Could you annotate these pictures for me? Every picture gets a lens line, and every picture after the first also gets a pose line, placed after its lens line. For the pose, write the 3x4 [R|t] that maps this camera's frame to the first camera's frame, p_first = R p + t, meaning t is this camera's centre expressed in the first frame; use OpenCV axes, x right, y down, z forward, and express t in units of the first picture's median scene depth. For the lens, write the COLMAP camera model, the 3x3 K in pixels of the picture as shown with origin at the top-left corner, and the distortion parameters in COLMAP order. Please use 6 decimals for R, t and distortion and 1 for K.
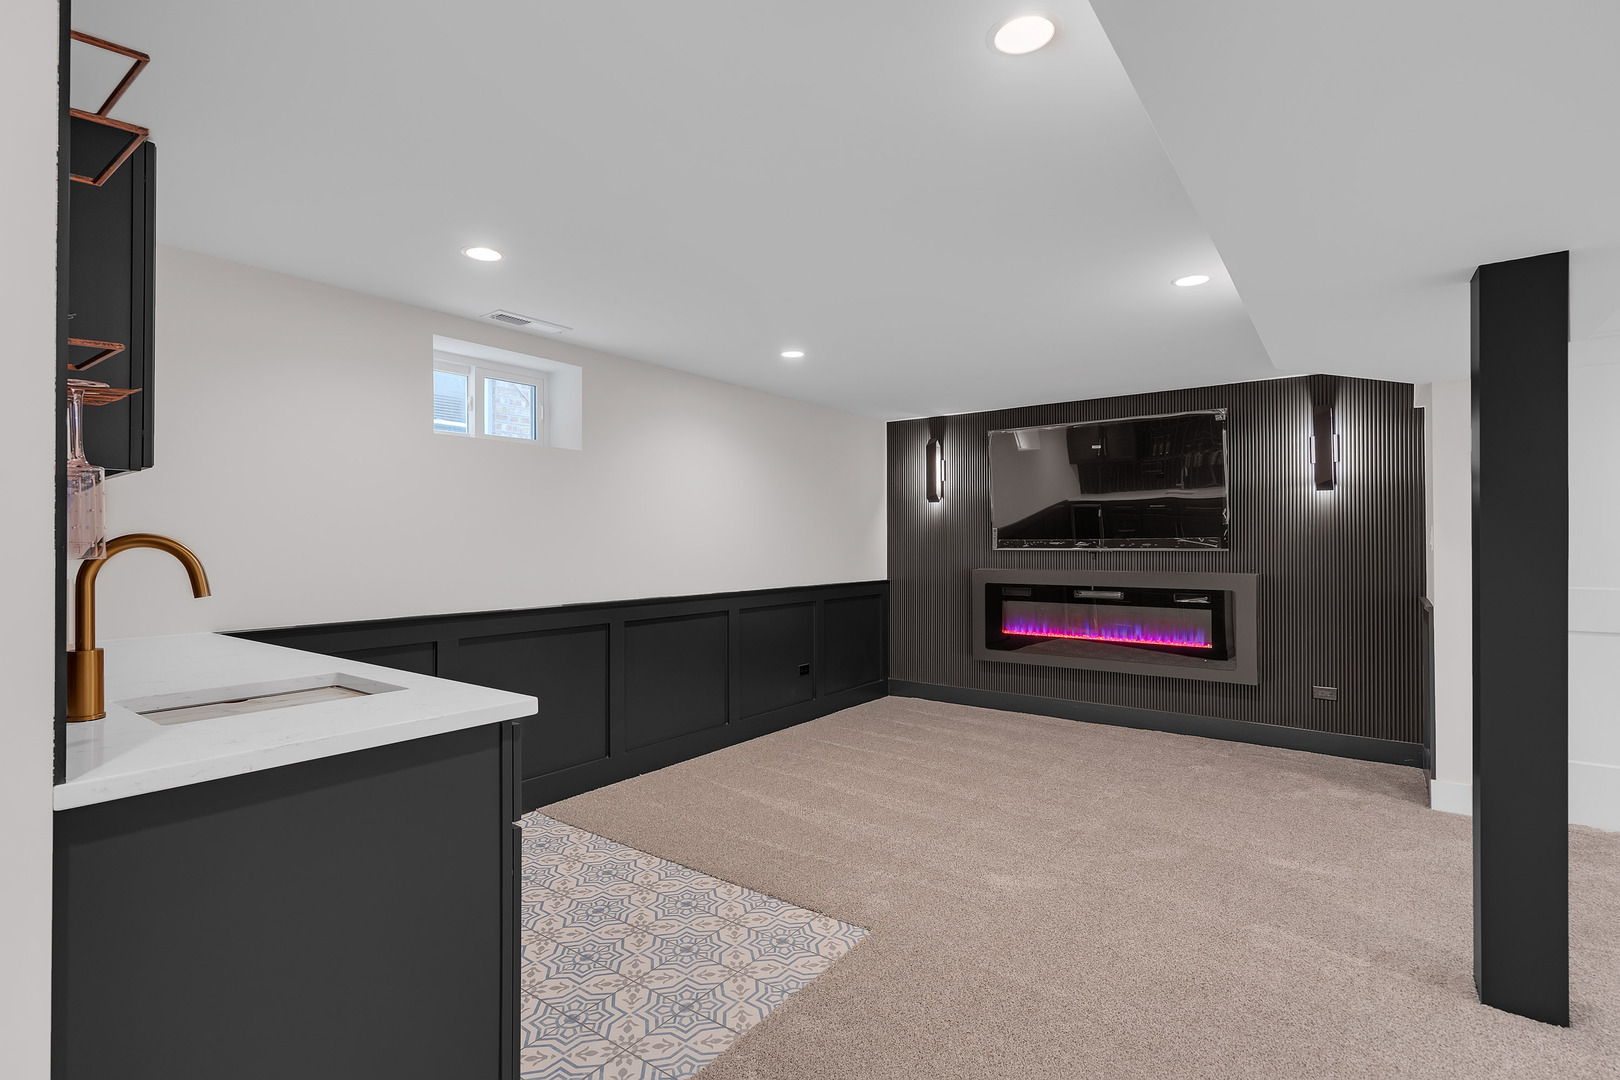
lens RADIAL K [[756.4, 0, 812.3], [0, 756.4, 542.3], [0, 0, 1]] dist [0.004301, 0.000528]
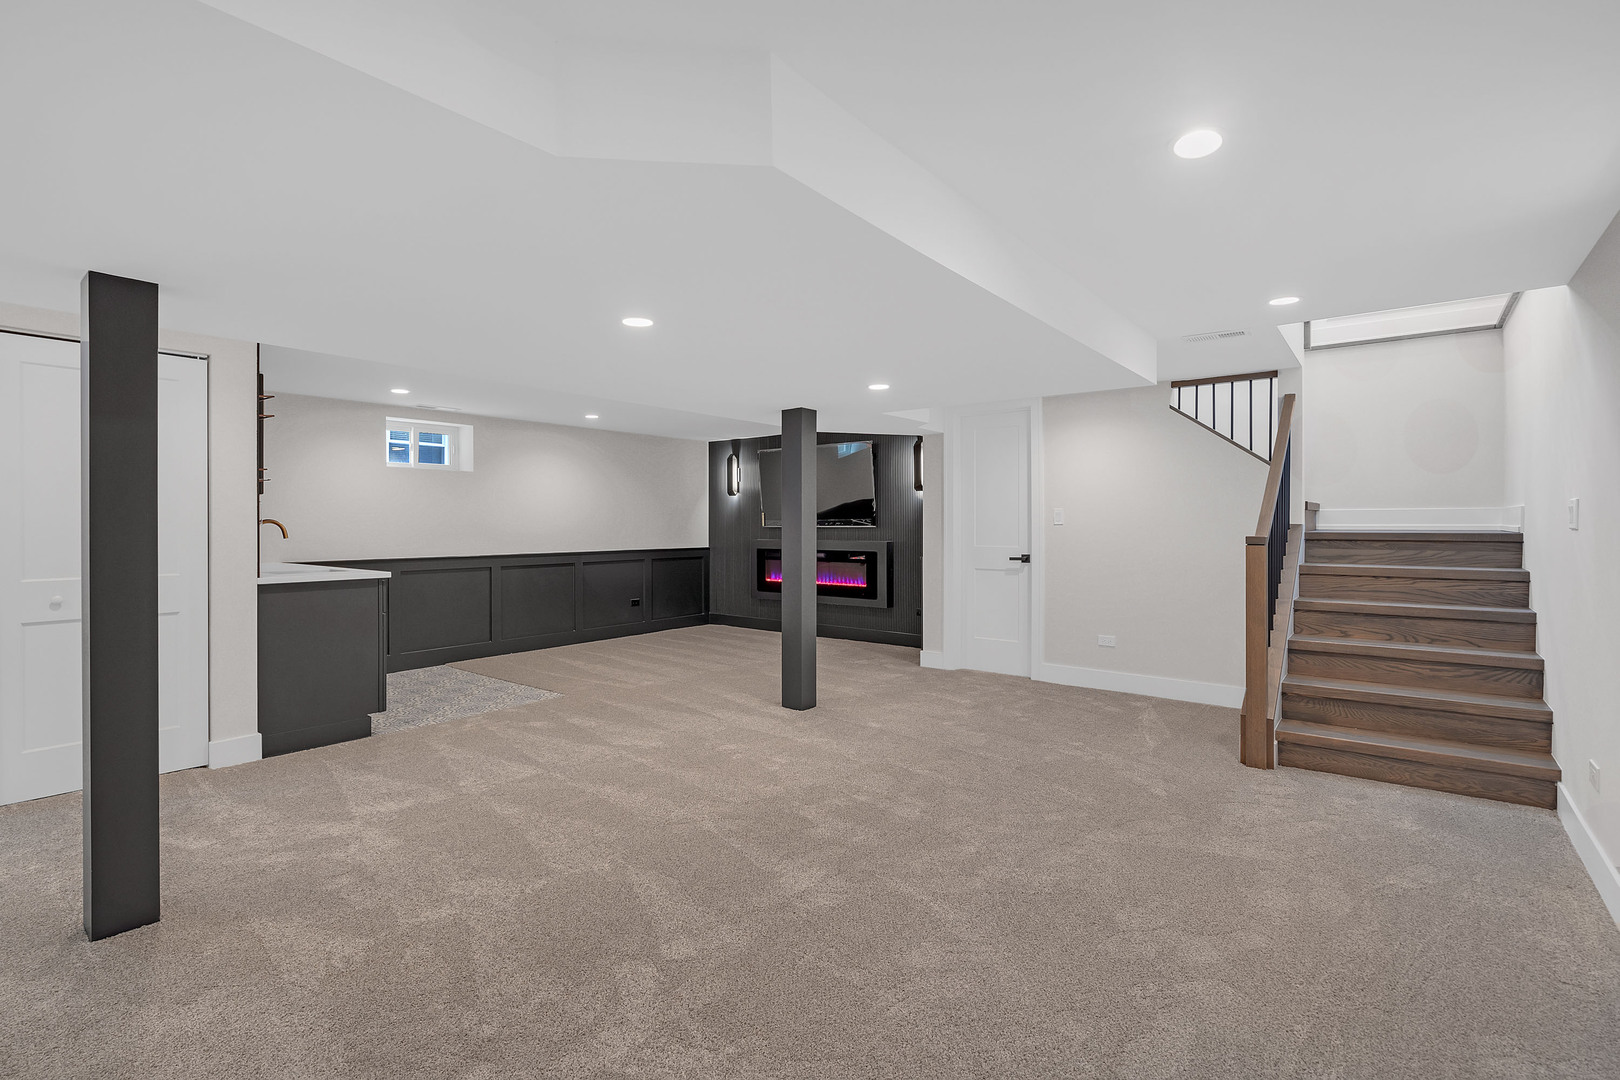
lens RADIAL K [[756.4, 0, 807.7], [0, 756.4, 532.0], [0, 0, 1]] dist [0.004301, 0.000528]
pose [[0.999368, 0.002228, -0.035479, 0.393265], [-0.001742, 0.999905, 0.013702, -0.000951], [0.035506, -0.013632, 0.999276, -0.550557]]
